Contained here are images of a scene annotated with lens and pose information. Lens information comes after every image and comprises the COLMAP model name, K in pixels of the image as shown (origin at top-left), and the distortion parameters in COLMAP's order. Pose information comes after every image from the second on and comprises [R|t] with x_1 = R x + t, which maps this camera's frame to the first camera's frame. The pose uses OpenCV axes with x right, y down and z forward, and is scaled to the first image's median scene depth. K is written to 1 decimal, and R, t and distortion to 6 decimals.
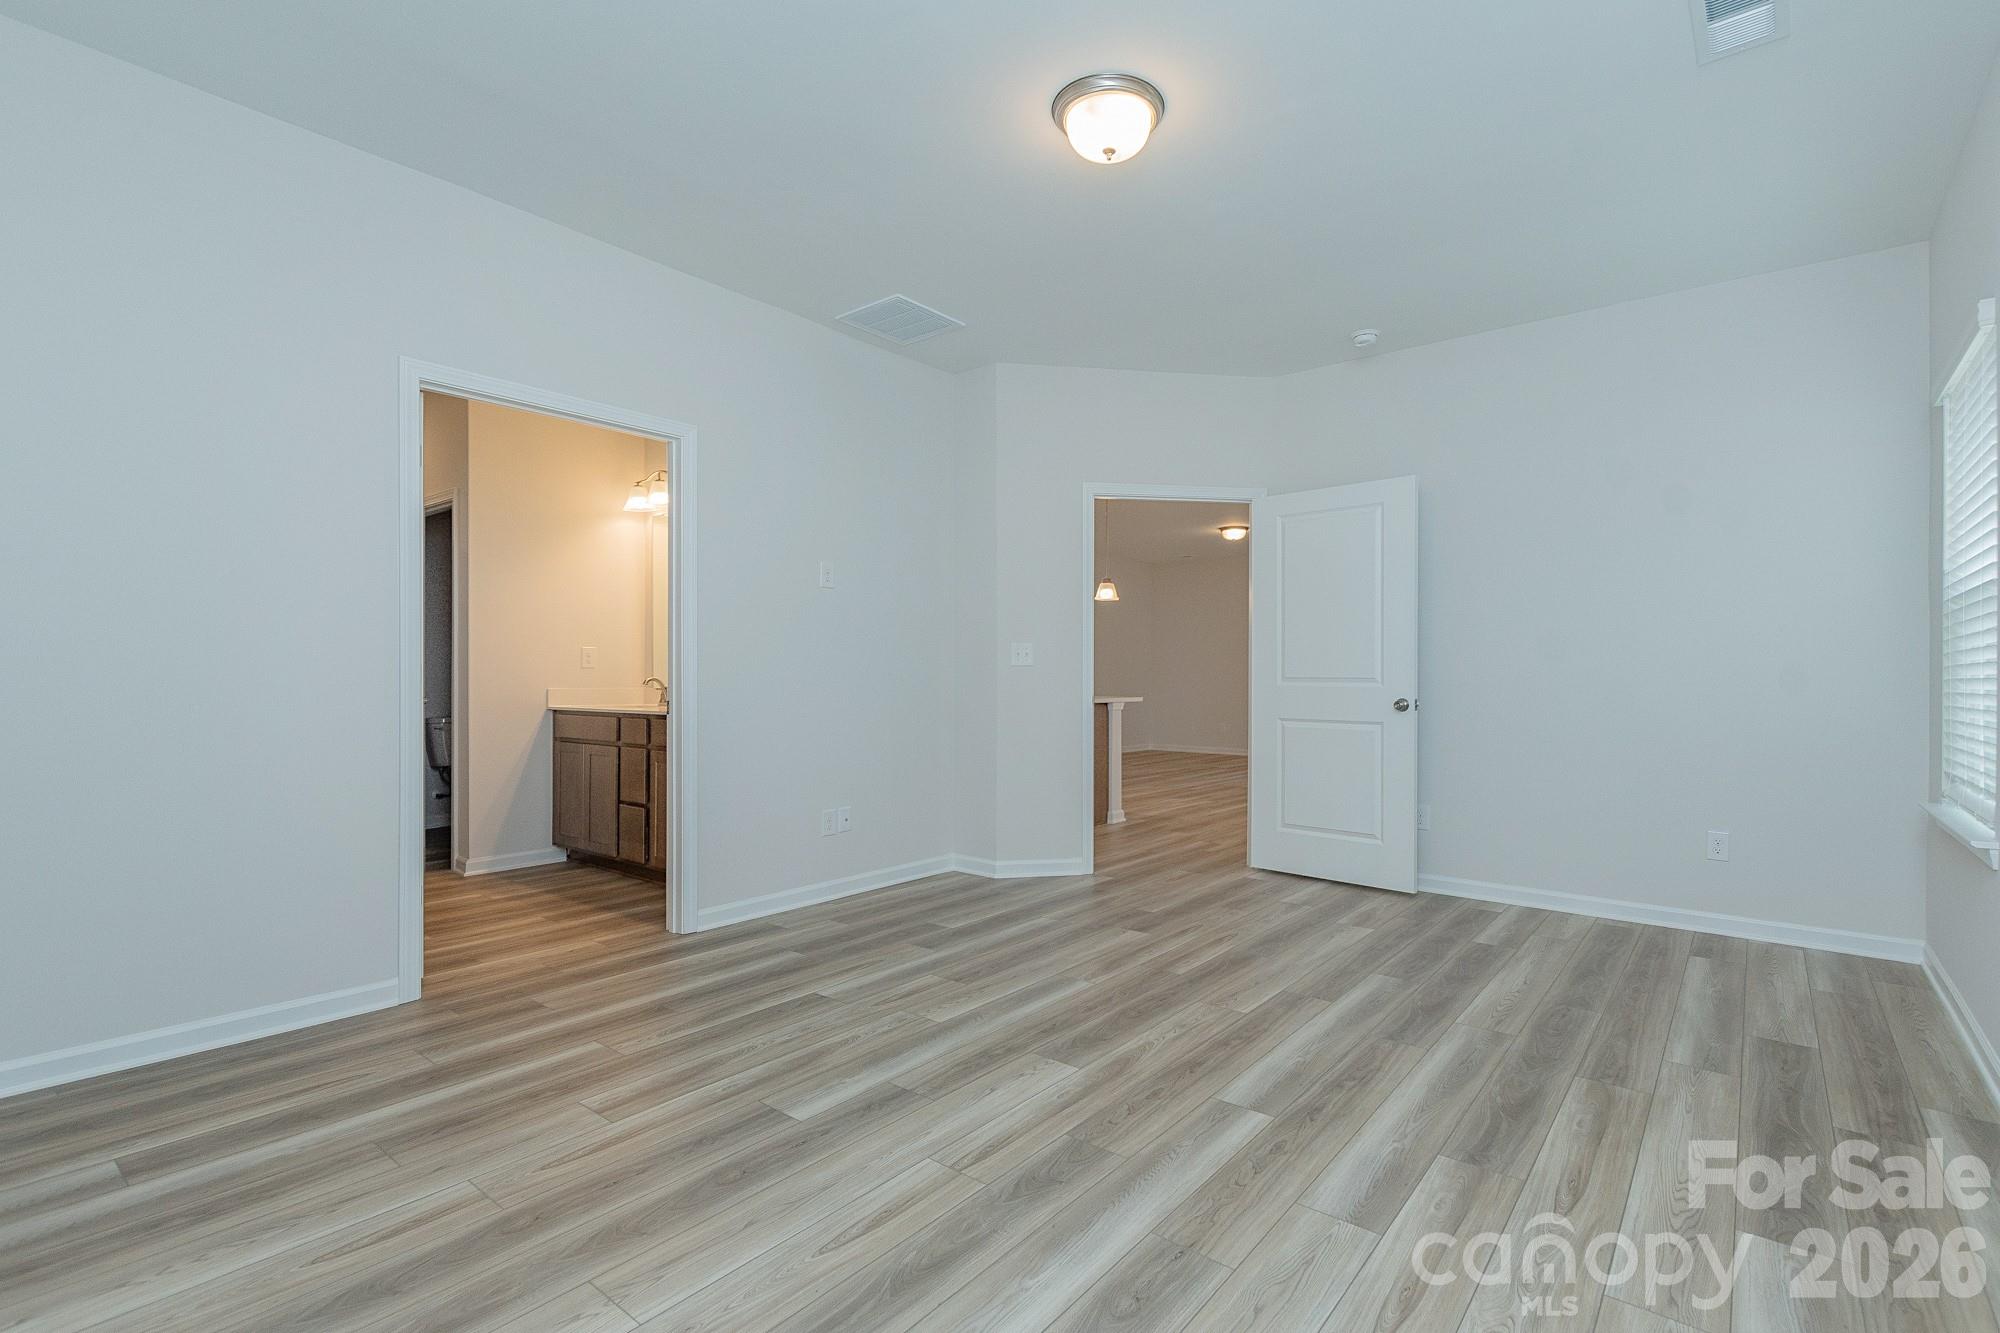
lens RADIAL K [[918.1, 0, 990.7], [0, 918.1, 674.0], [0, 0, 1]] dist [0.002294, 0.000549]
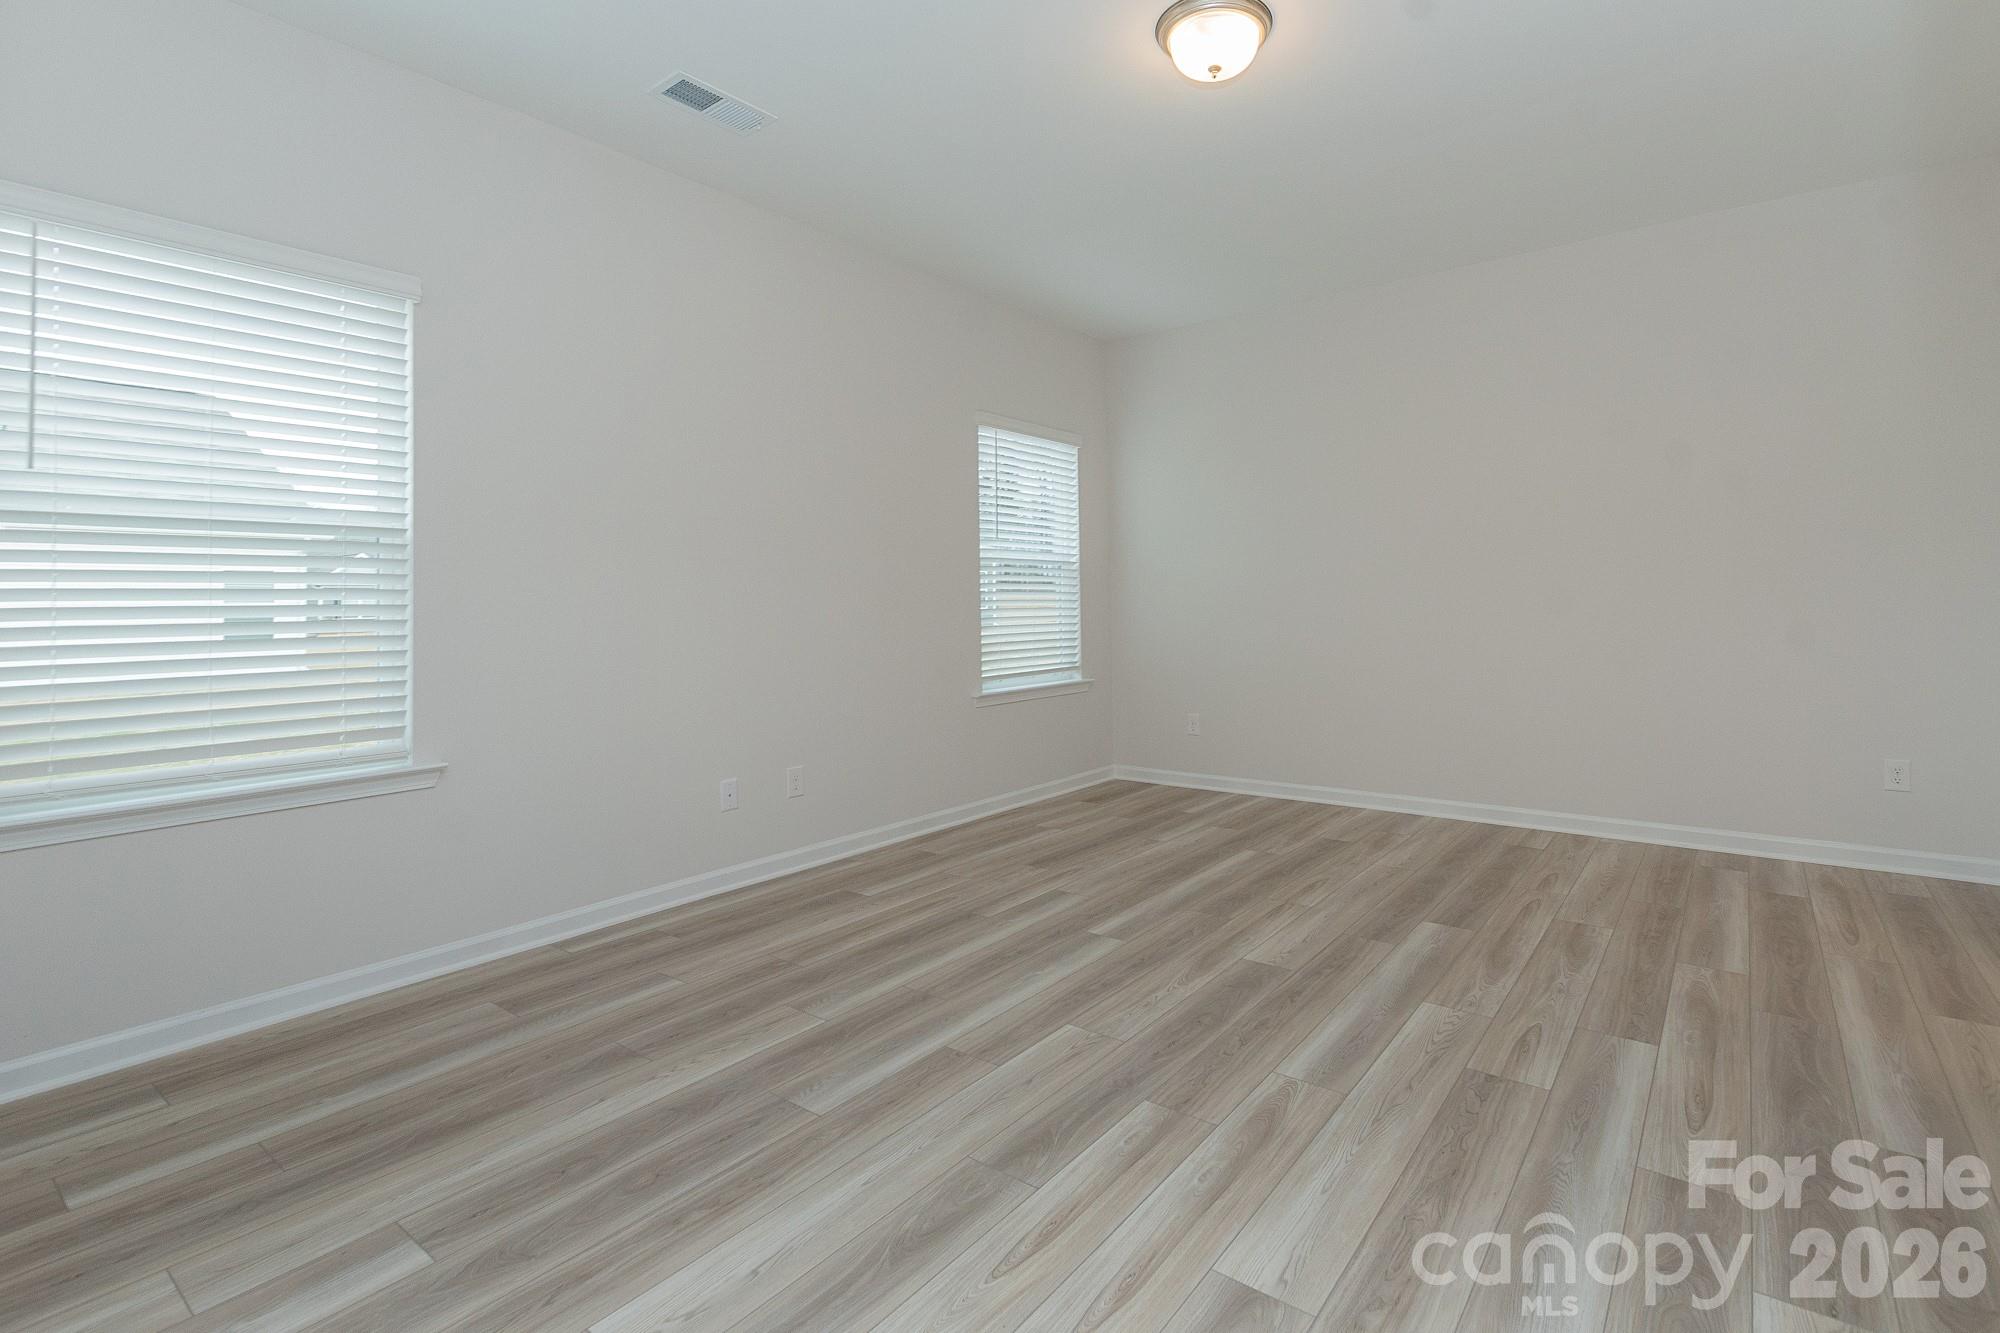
lens RADIAL K [[918.1, 0, 990.7], [0, 918.1, 674.0], [0, 0, 1]] dist [0.002294, 0.000549]
pose [[-0.999882, 0.010833, -0.010922, 0.373643], [0.010034, 0.997445, 0.070730, 0.002056], [0.011660, 0.070612, -0.997436, 1.895593]]
